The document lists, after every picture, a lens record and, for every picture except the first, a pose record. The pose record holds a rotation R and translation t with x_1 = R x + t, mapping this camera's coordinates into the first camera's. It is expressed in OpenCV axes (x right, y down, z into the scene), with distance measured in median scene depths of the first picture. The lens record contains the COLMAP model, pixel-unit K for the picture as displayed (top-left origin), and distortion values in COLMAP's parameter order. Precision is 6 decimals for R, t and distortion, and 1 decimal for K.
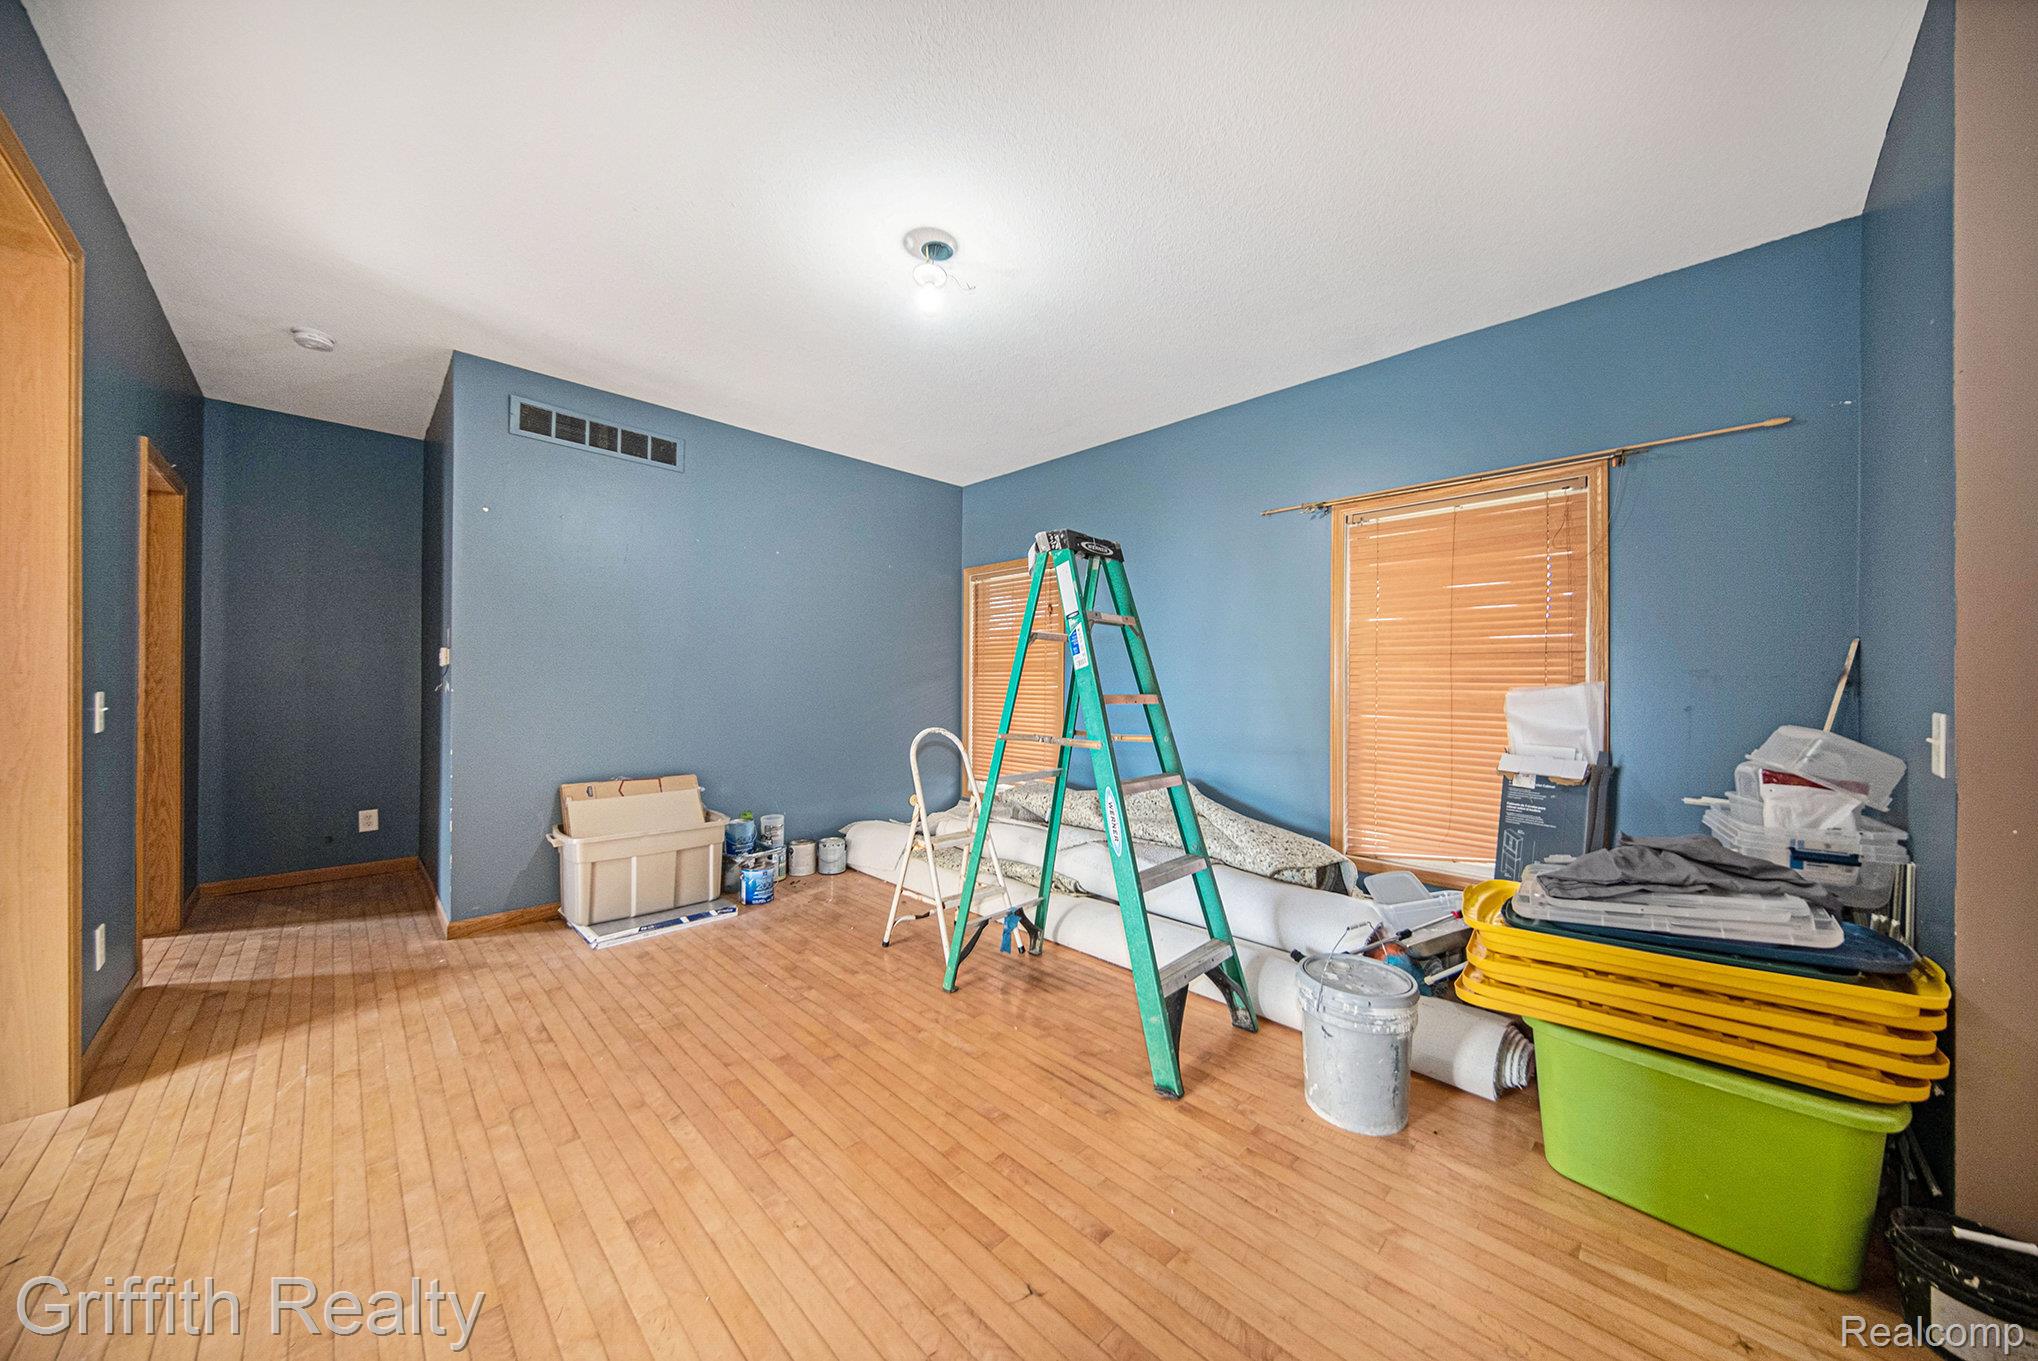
lens RADIAL K [[687.1, 0, 1030.2], [0, 687.1, 674.8], [0, 0, 1]] dist [-0.005509, -0.000110]
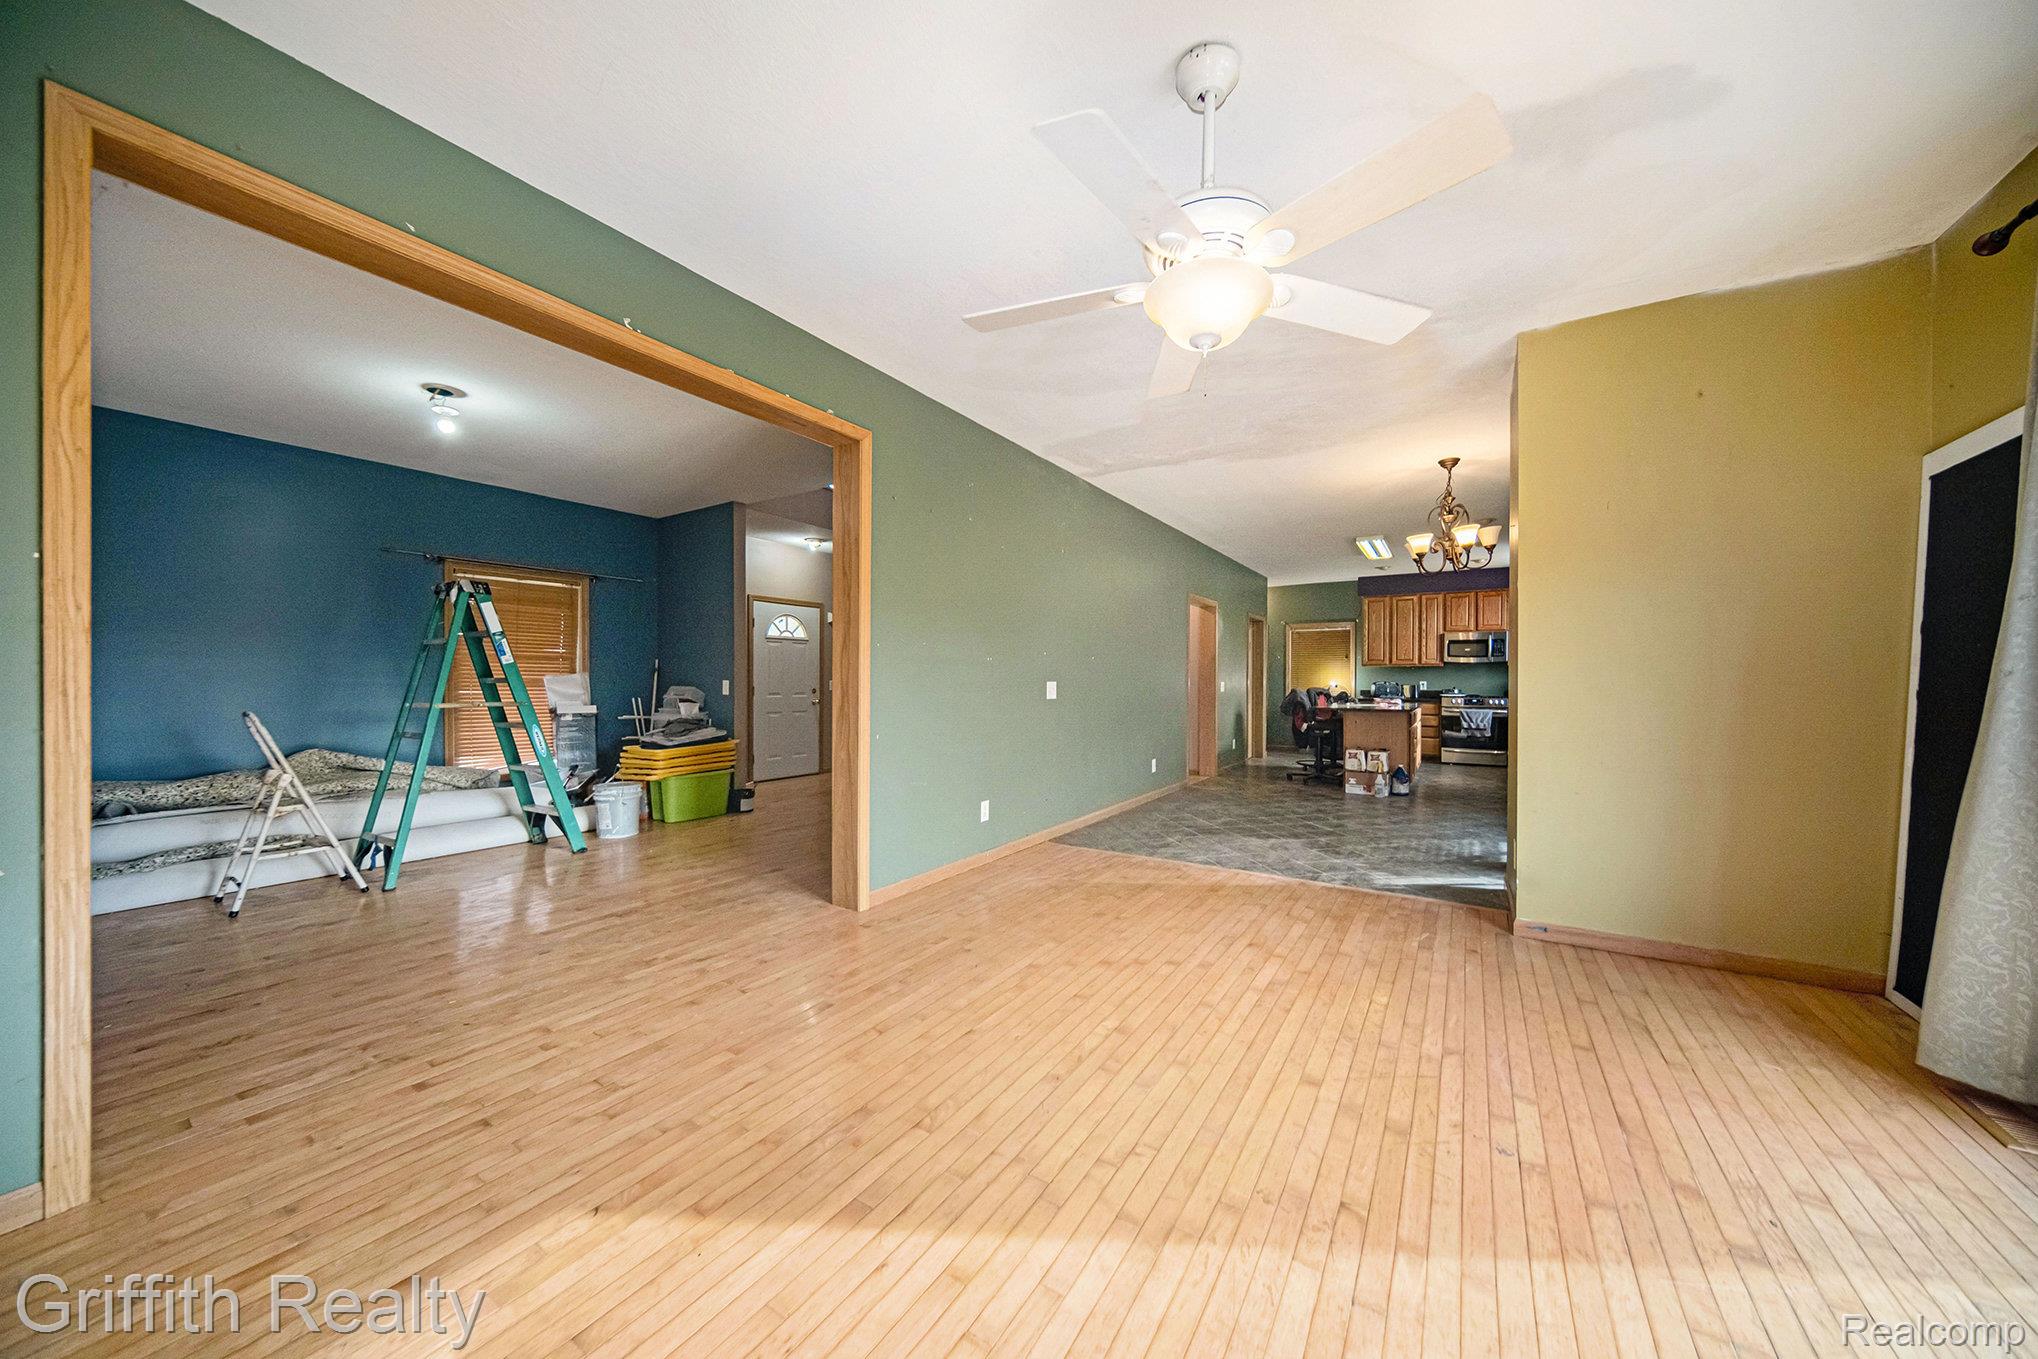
lens RADIAL K [[687.1, 0, 1030.2], [0, 687.1, 673.8], [0, 0, 1]] dist [-0.005509, -0.000110]
pose [[-0.214350, 0.002962, 0.976752, -1.923896], [-0.015738, 0.999855, -0.006486, 0.007446], [-0.976630, -0.016762, -0.214272, 0.028309]]
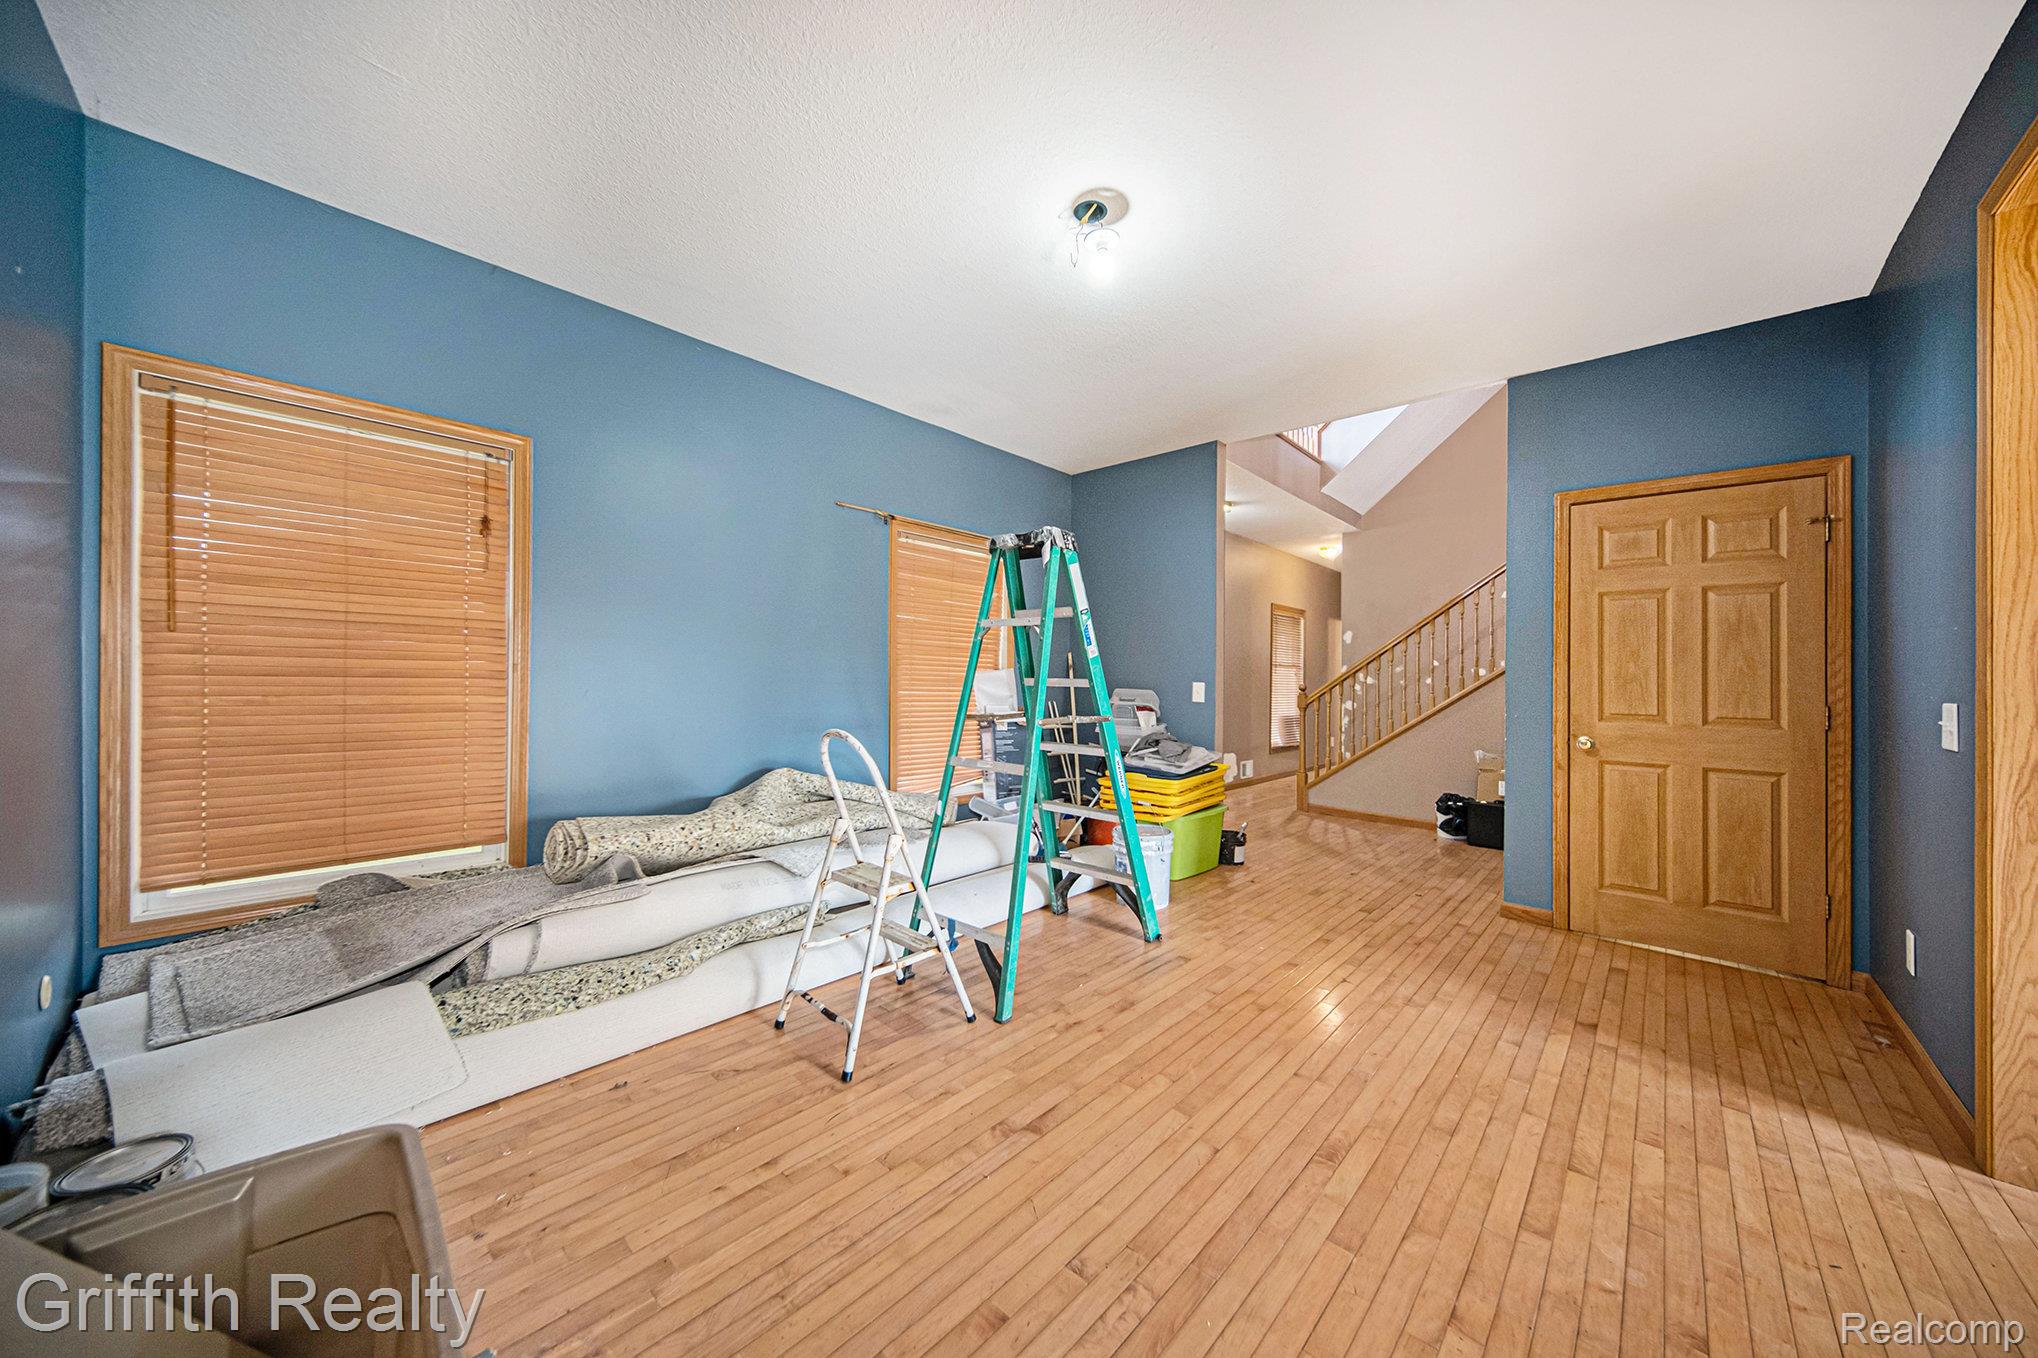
lens RADIAL K [[687.1, 0, 1030.2], [0, 687.1, 673.3], [0, 0, 1]] dist [-0.005509, -0.000110]
pose [[-0.034394, -0.004124, 0.999400, -1.076806], [-0.034498, 0.999400, 0.002937, 0.017852], [-0.998813, -0.034377, -0.034515, 1.101339]]
